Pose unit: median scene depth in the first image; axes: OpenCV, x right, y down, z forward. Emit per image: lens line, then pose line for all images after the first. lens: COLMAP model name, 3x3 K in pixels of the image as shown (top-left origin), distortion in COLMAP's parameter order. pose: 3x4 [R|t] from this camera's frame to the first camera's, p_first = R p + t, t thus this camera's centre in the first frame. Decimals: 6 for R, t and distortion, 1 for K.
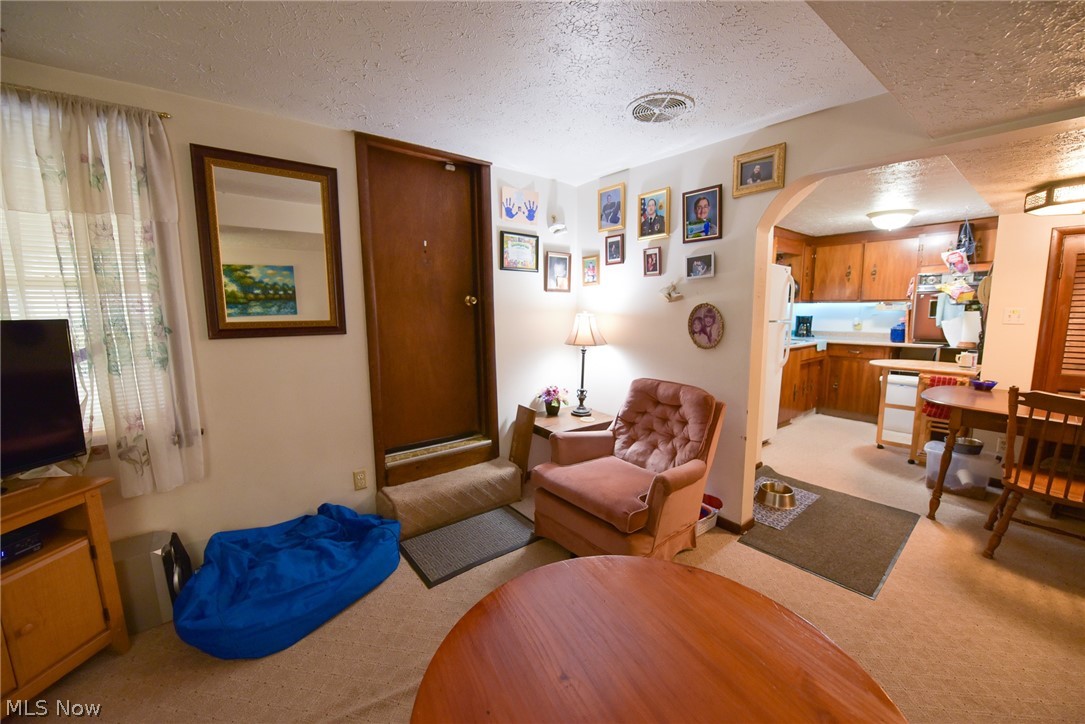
lens RADIAL K [[433.0, 0, 546.0], [0, 433.0, 366.4], [0, 0, 1]] dist [-0.015766, -0.000114]
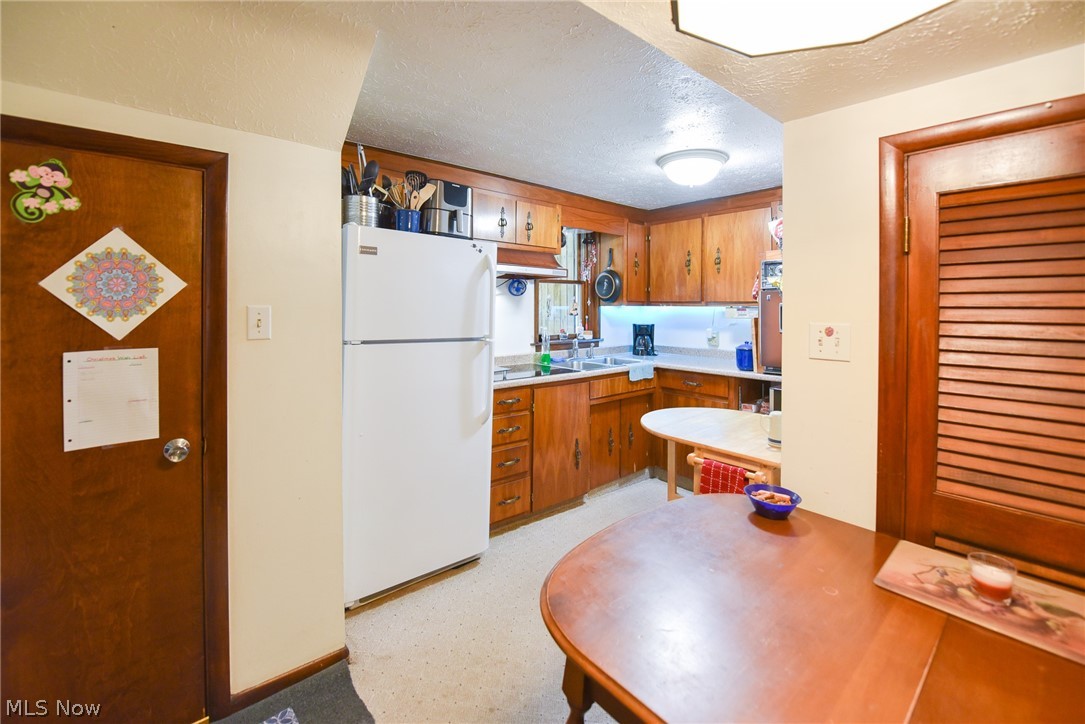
lens RADIAL K [[458.2, 0, 540.4], [0, 458.2, 310.7], [0, 0, 1]] dist [-0.000888, 0.000000]
pose [[0.999590, 0.011086, 0.026404, 0.480898], [-0.007720, 0.992210, -0.124335, -0.054013], [-0.027577, 0.124080, 0.991889, 0.325146]]
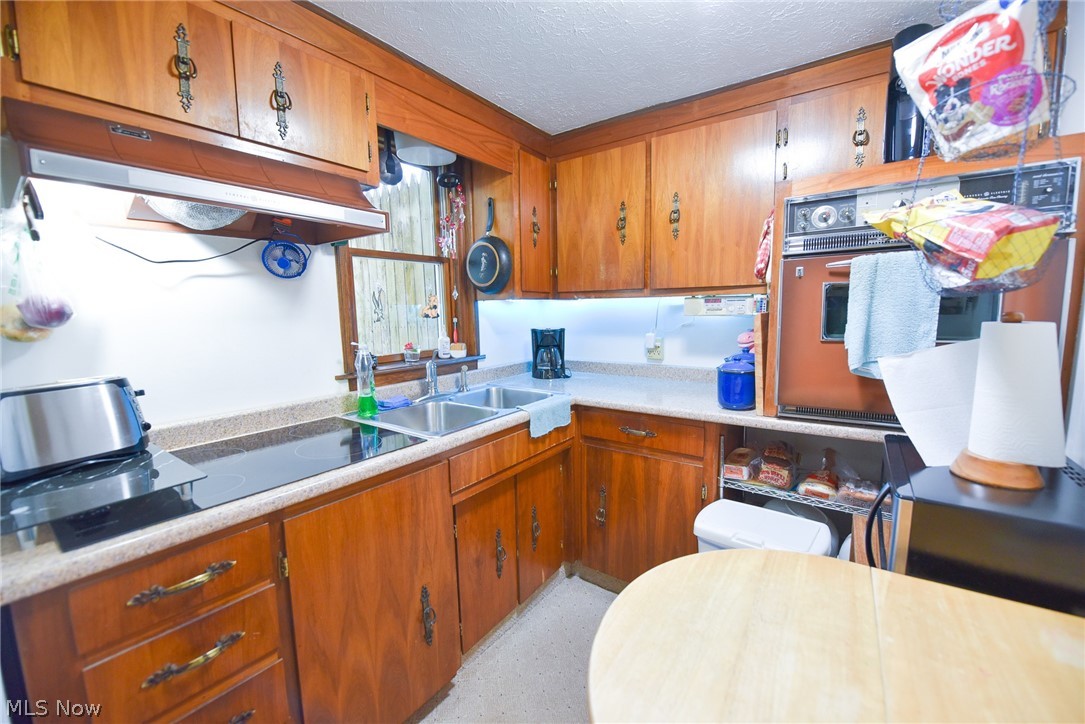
lens RADIAL K [[433.0, 0, 546.0], [0, 433.0, 366.4], [0, 0, 1]] dist [-0.015766, -0.000114]
pose [[0.963078, -0.043012, 0.265763, 0.554481], [0.044540, 0.999008, 0.000277, -0.092249], [-0.265511, 0.011570, 0.964038, 0.671826]]
